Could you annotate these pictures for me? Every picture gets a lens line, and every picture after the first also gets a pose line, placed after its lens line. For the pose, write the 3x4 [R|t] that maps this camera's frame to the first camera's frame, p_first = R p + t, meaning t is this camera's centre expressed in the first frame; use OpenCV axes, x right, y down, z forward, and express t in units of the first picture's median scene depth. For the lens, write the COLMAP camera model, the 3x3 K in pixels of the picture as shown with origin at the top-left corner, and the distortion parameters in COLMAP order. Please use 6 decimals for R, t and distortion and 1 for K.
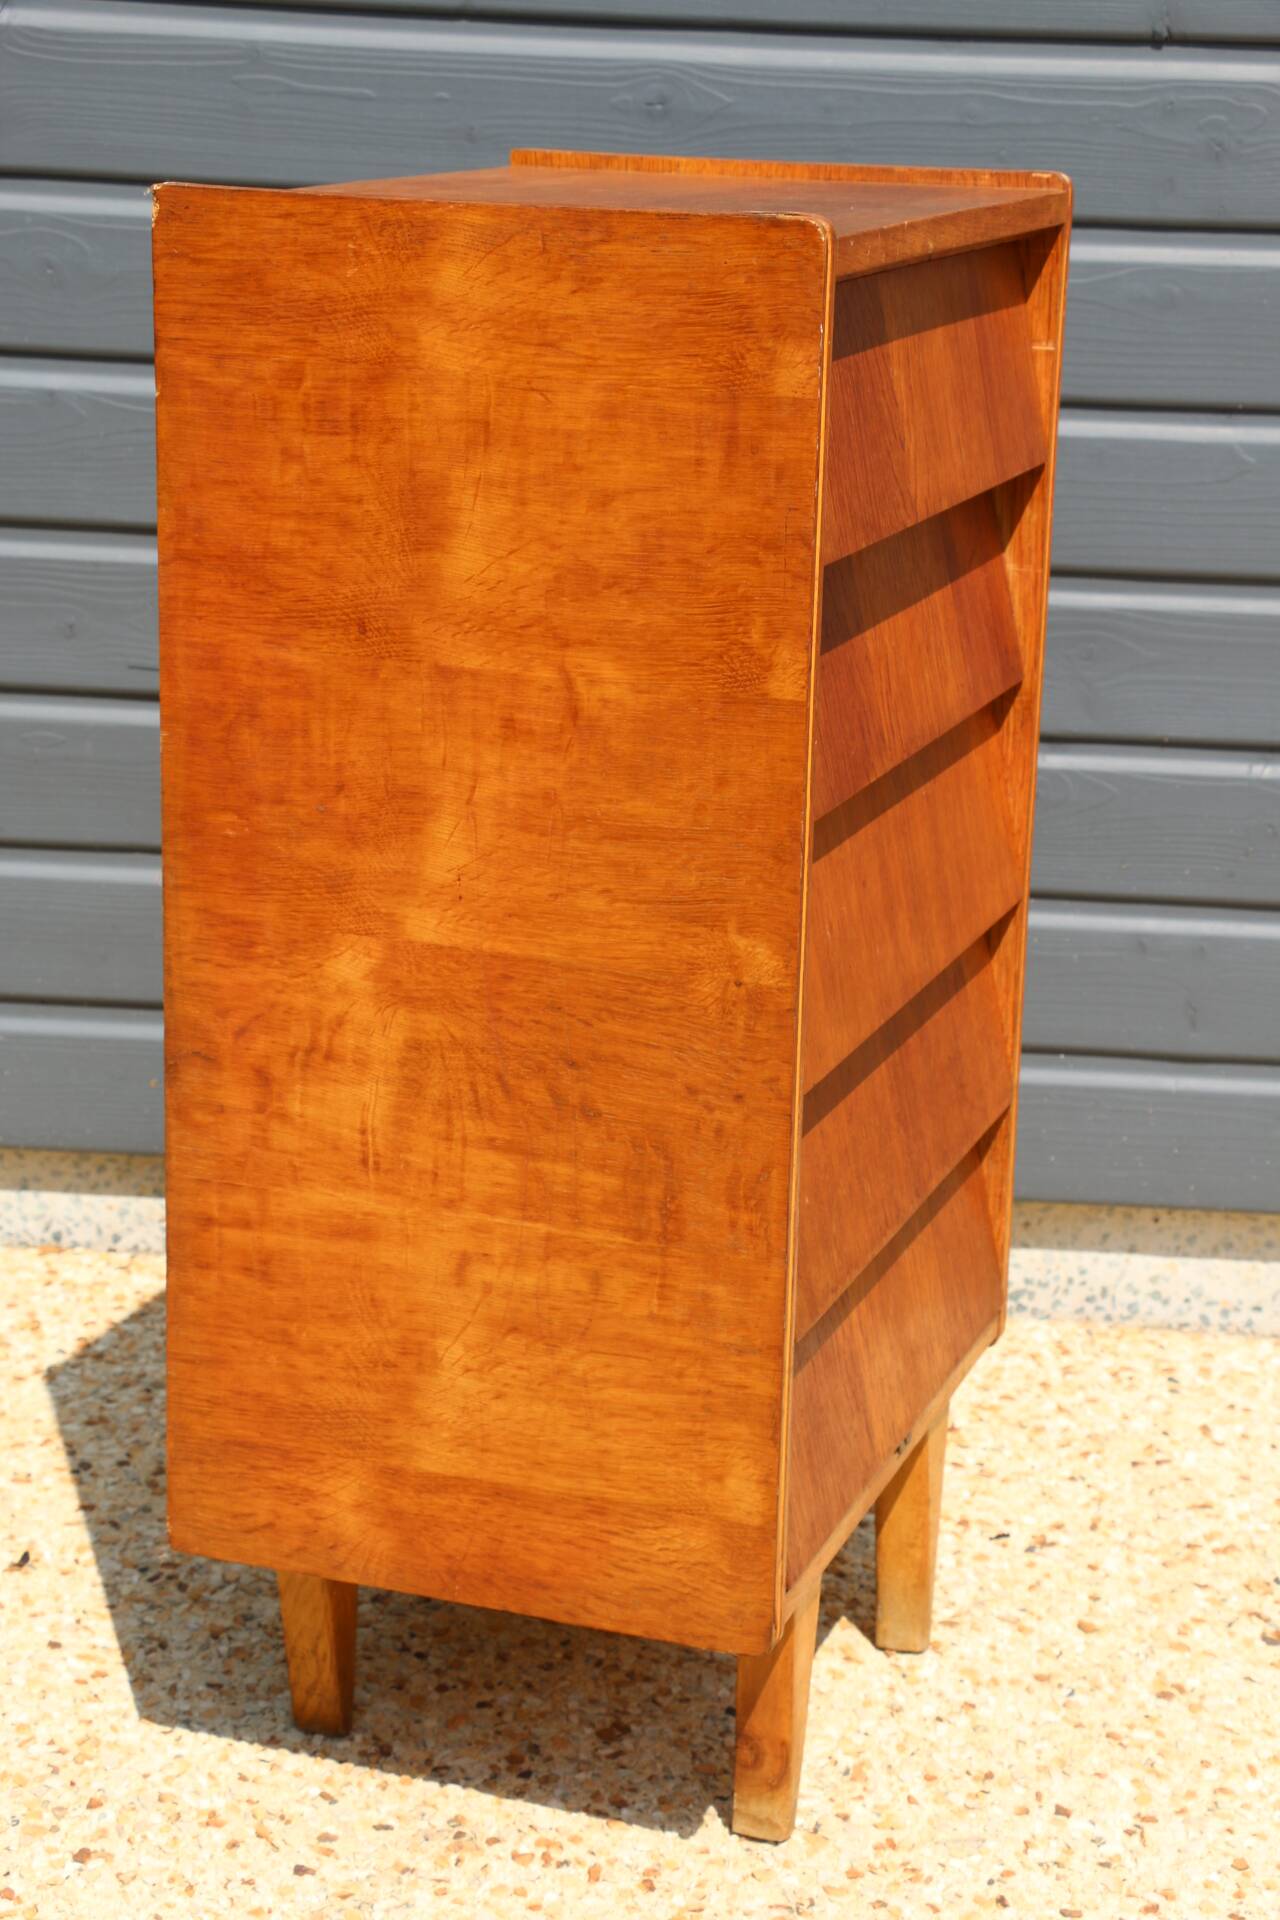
lens RADIAL K [[3588.8, 0, 650.1], [0, 3588.8, 975.2], [0, 0, 1]] dist [0.271707, 0.000000]
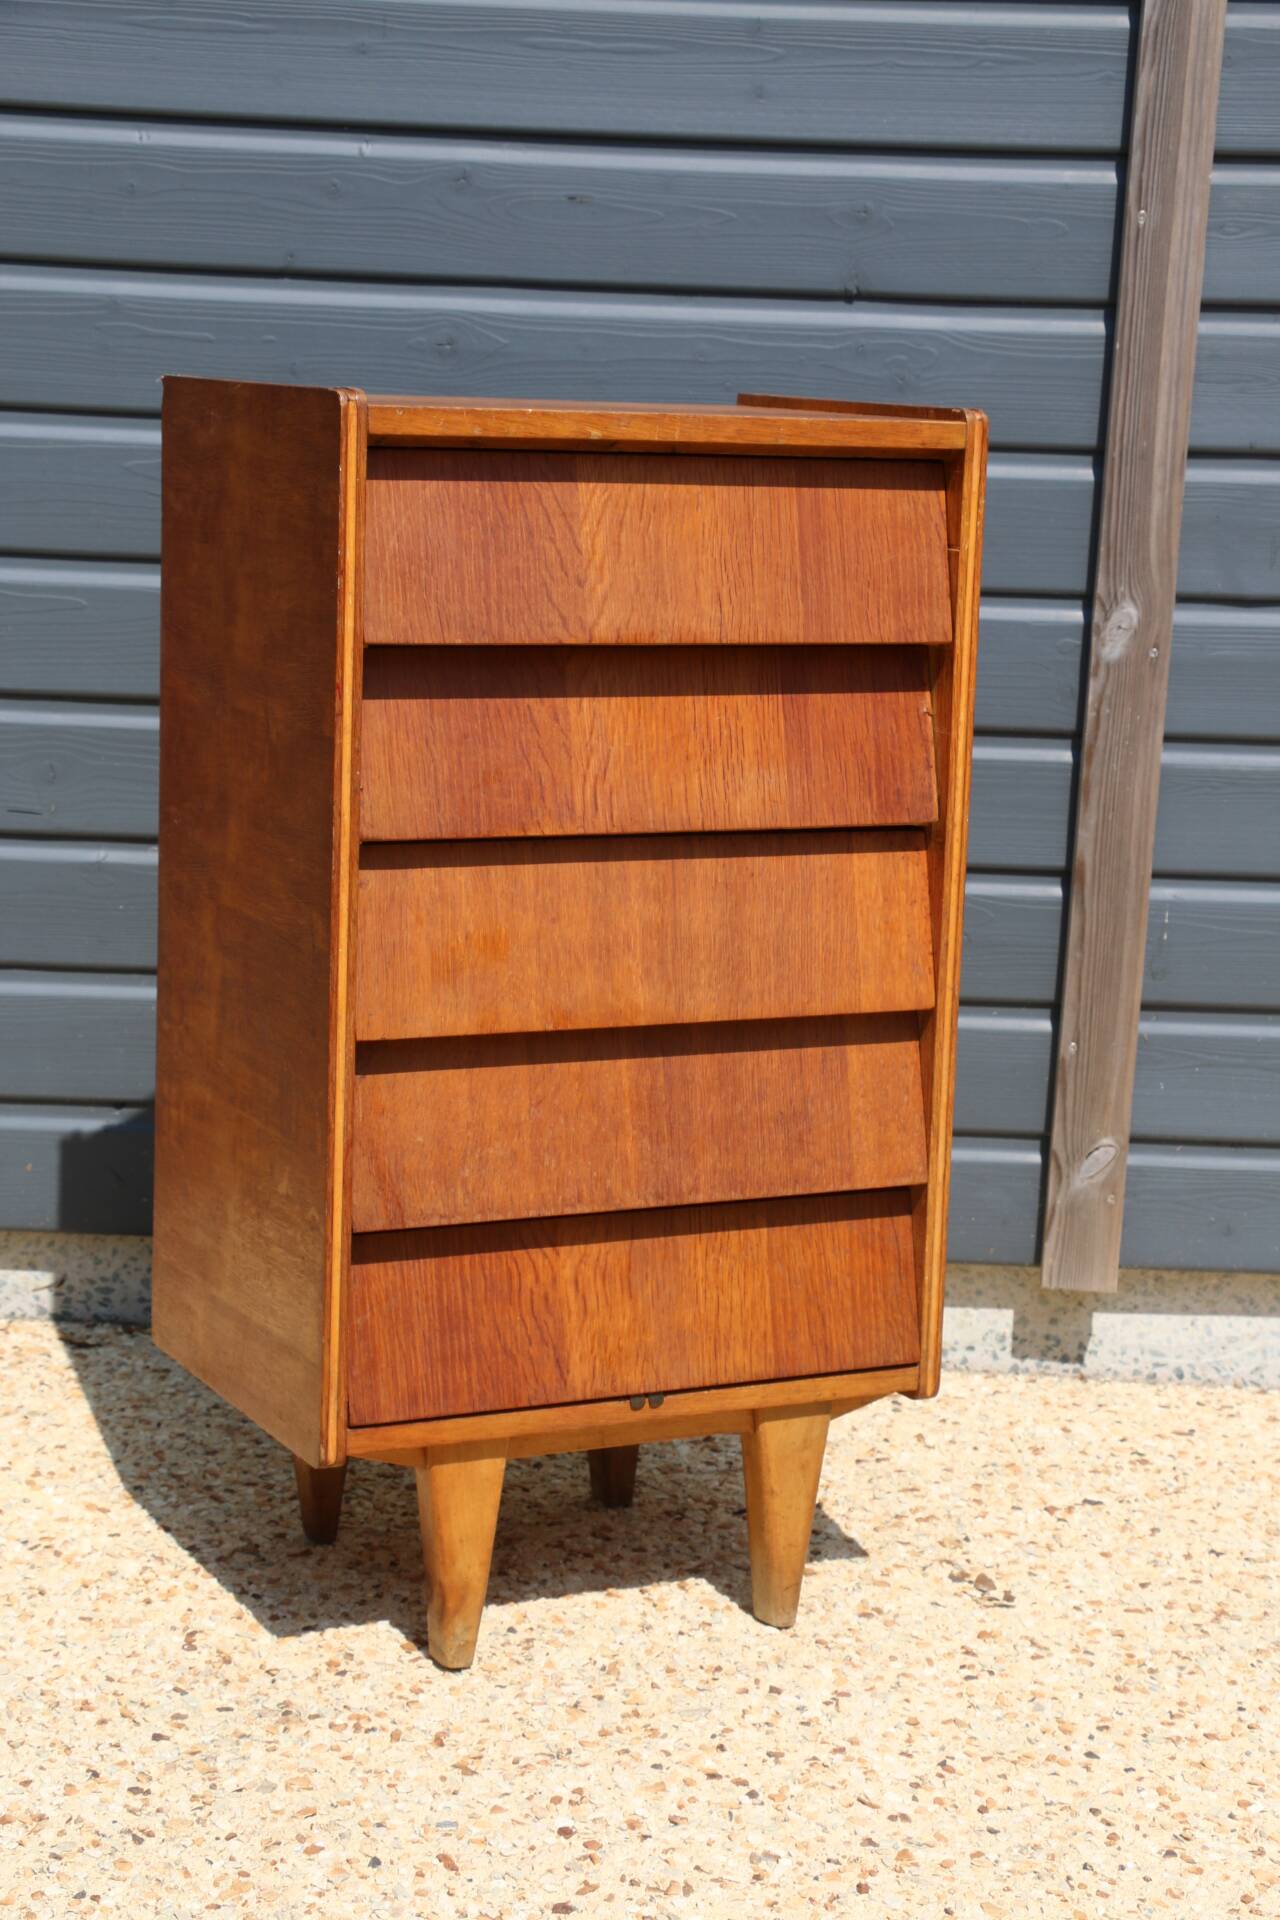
lens RADIAL K [[3588.8, 0, 648.1], [0, 3588.8, 1004.7], [0, 0, 1]] dist [0.271707, 0.000000]
pose [[0.999185, -0.010971, 0.038847, 0.024695], [0.013520, 0.997731, -0.065957, 0.078037], [-0.038036, 0.066429, 0.997066, -0.248632]]
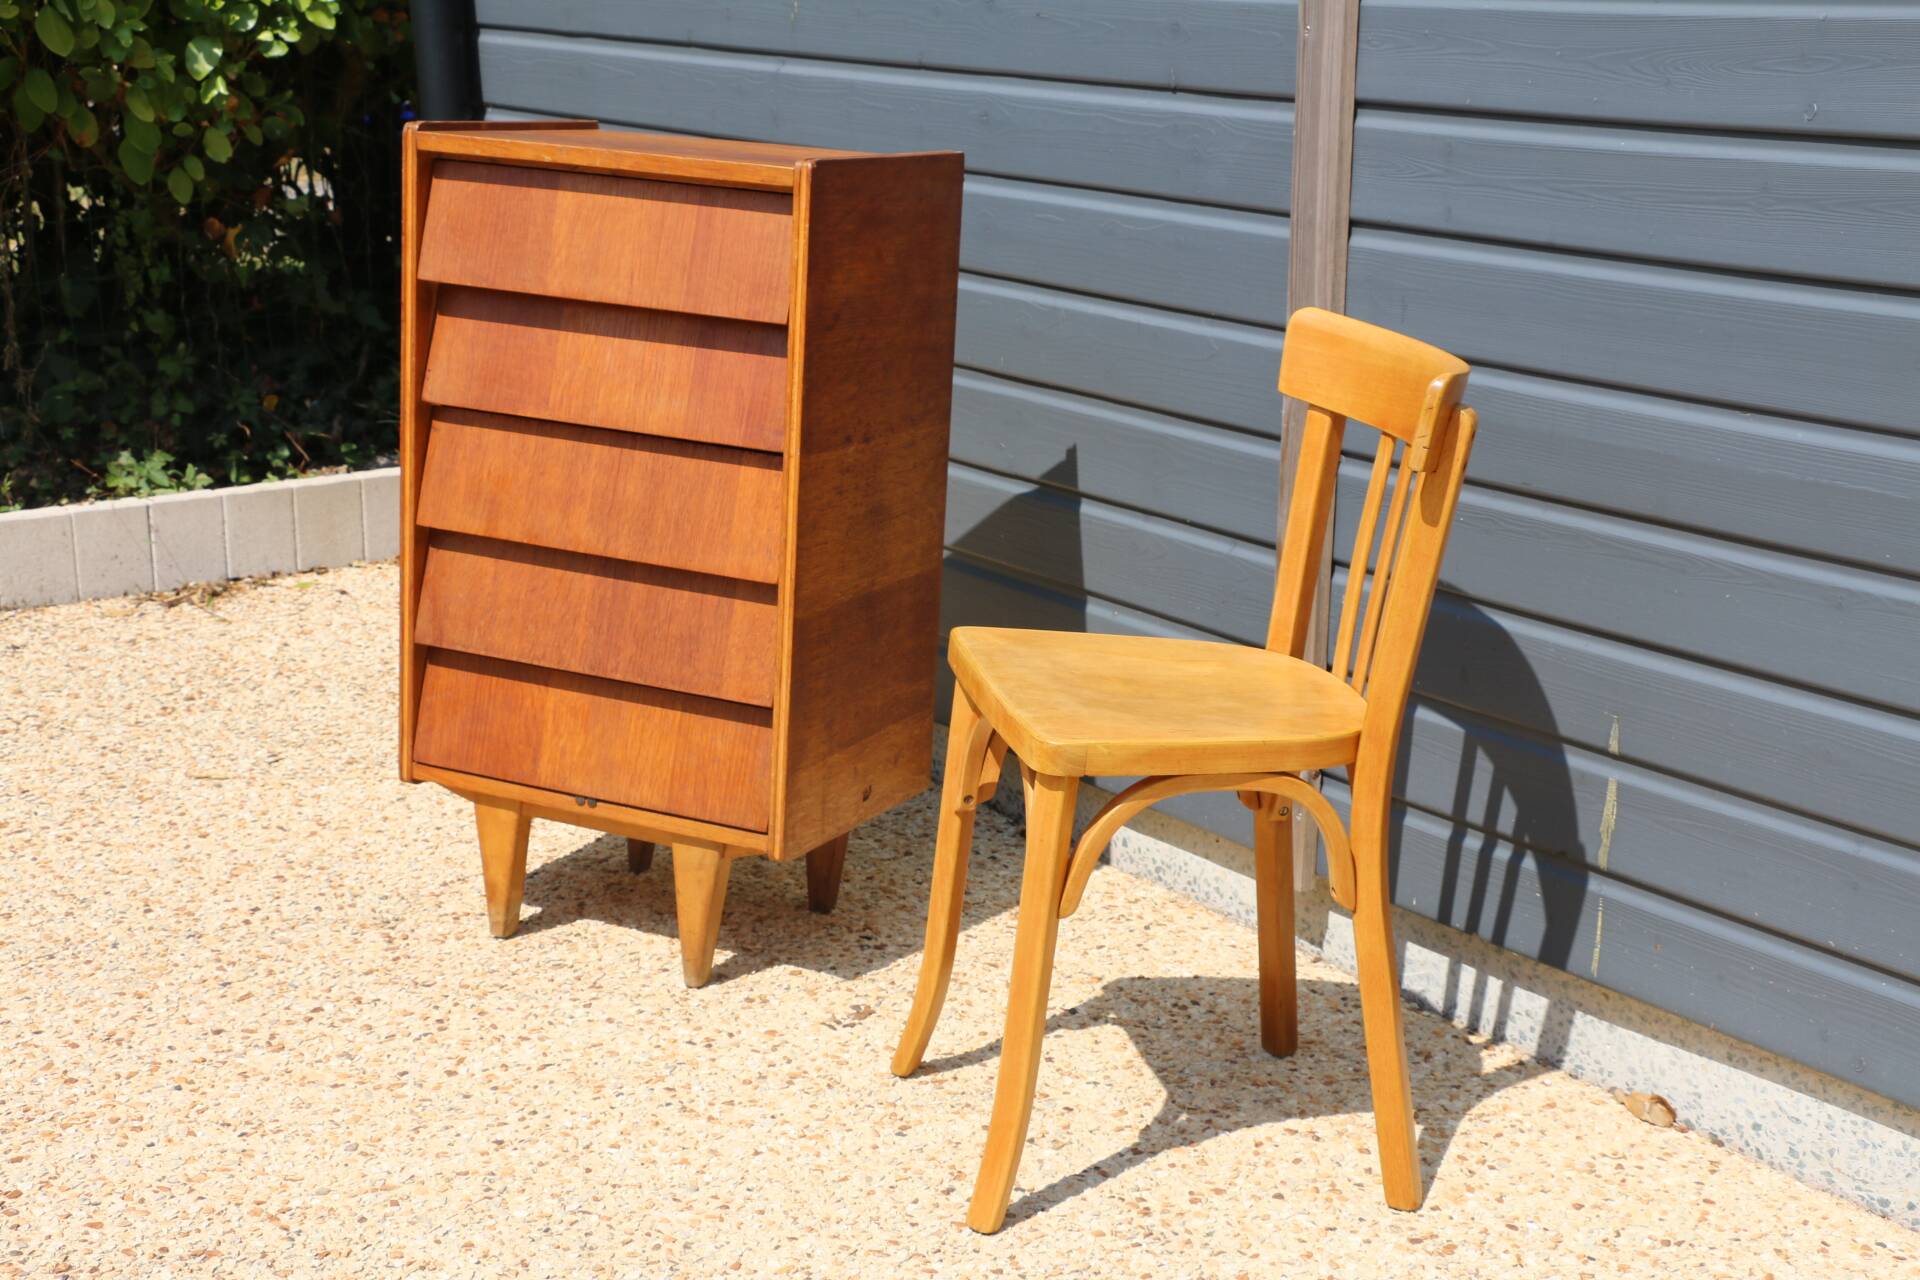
lens RADIAL K [[2588.0, 0, 974.7], [0, 2588.0, 657.4], [0, 0, 1]] dist [0.096702, 0.000000]
pose [[0.646009, 0.179785, -0.741855, 1.213503], [-0.219860, 0.974506, 0.044712, -0.048291], [0.730981, 0.134220, 0.669068, 0.234998]]
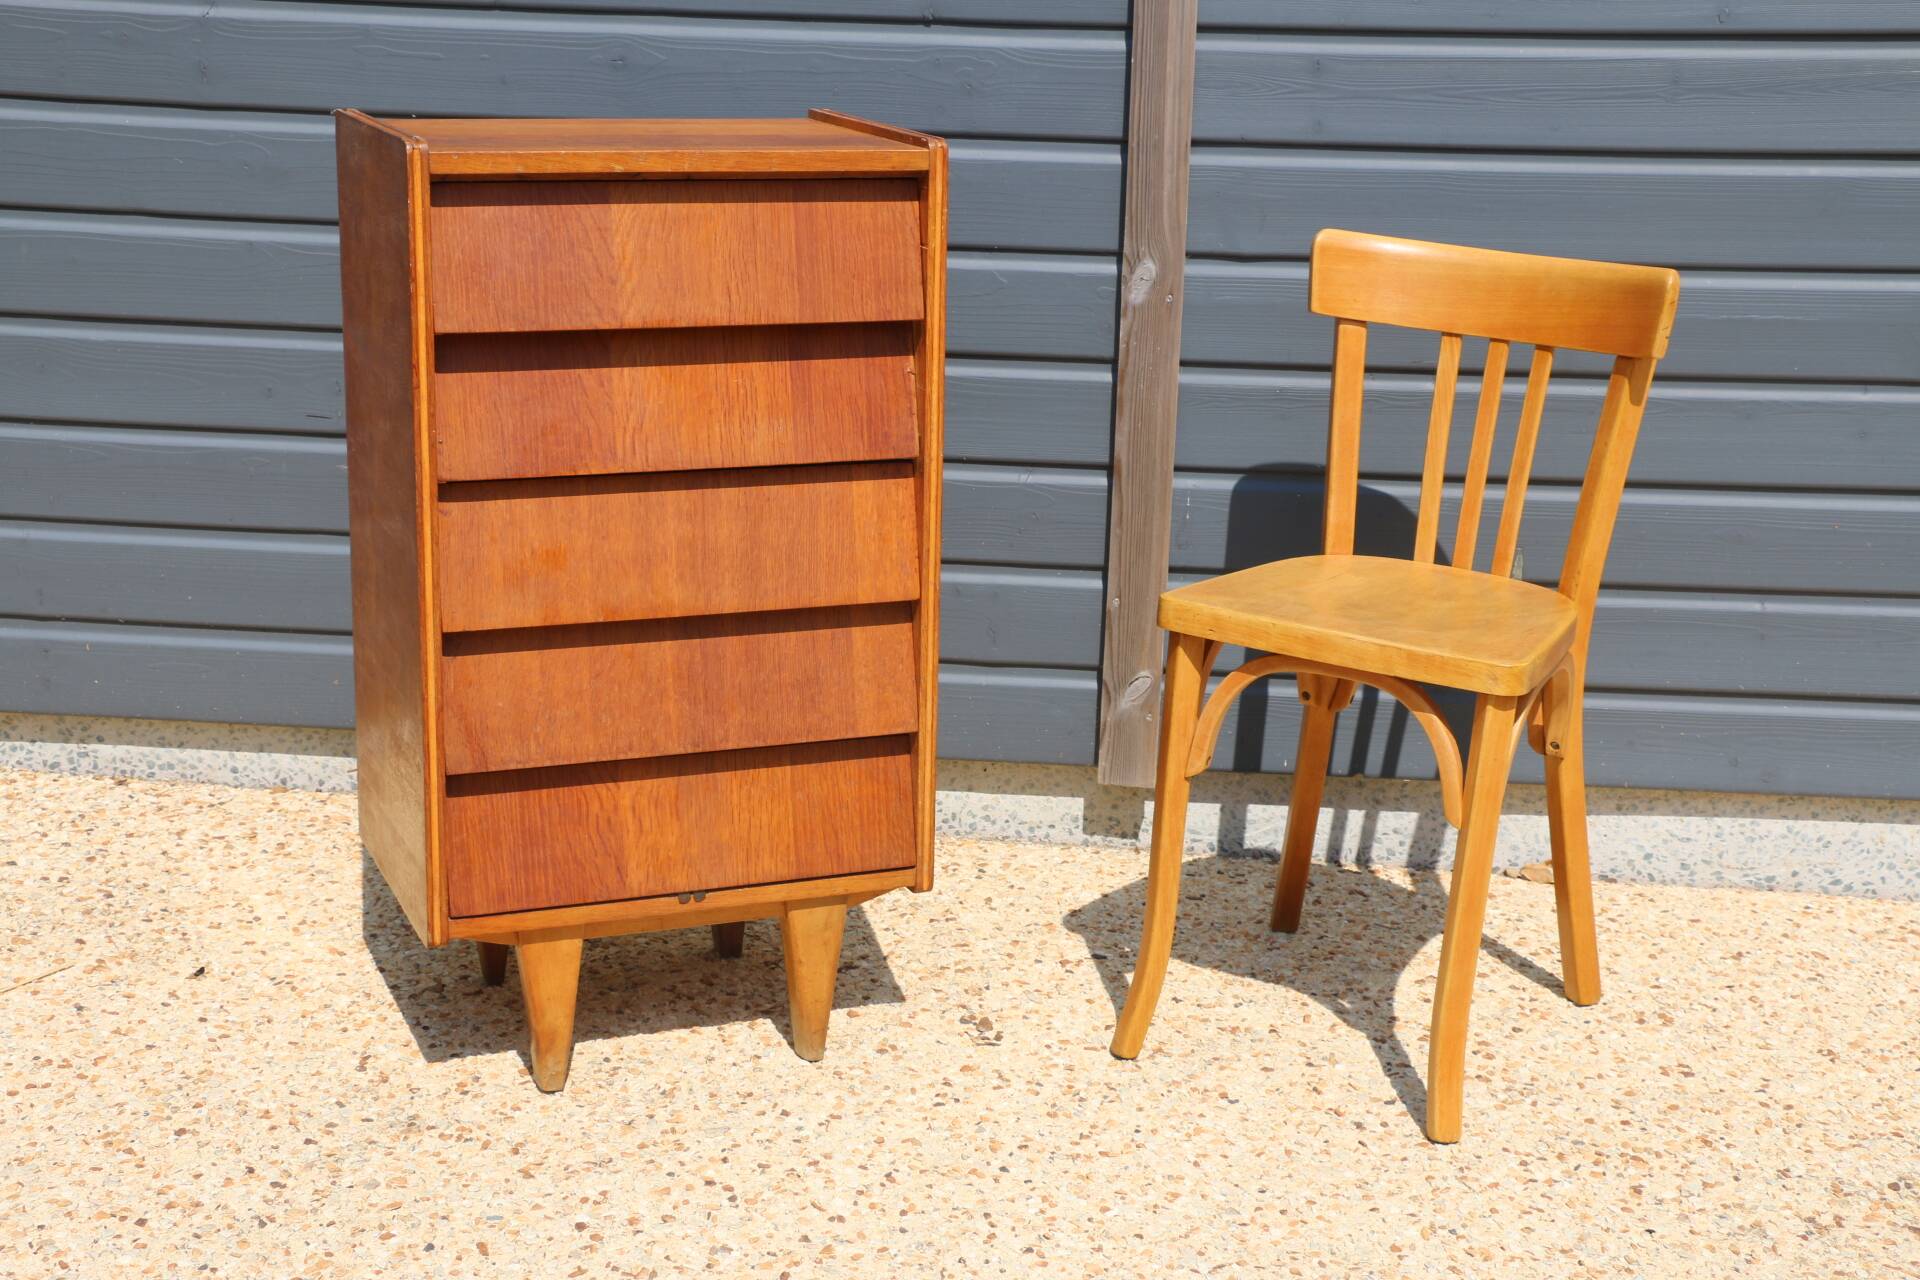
lens RADIAL K [[2810.6, 0, 940.6], [0, 2810.6, 649.5], [0, 0, 1]] dist [0.129478, 0.000000]
pose [[0.998500, -0.003108, -0.054659, 0.257938], [0.003644, 0.999946, 0.009692, 0.006728], [0.054626, -0.009877, 0.998458, -0.275885]]
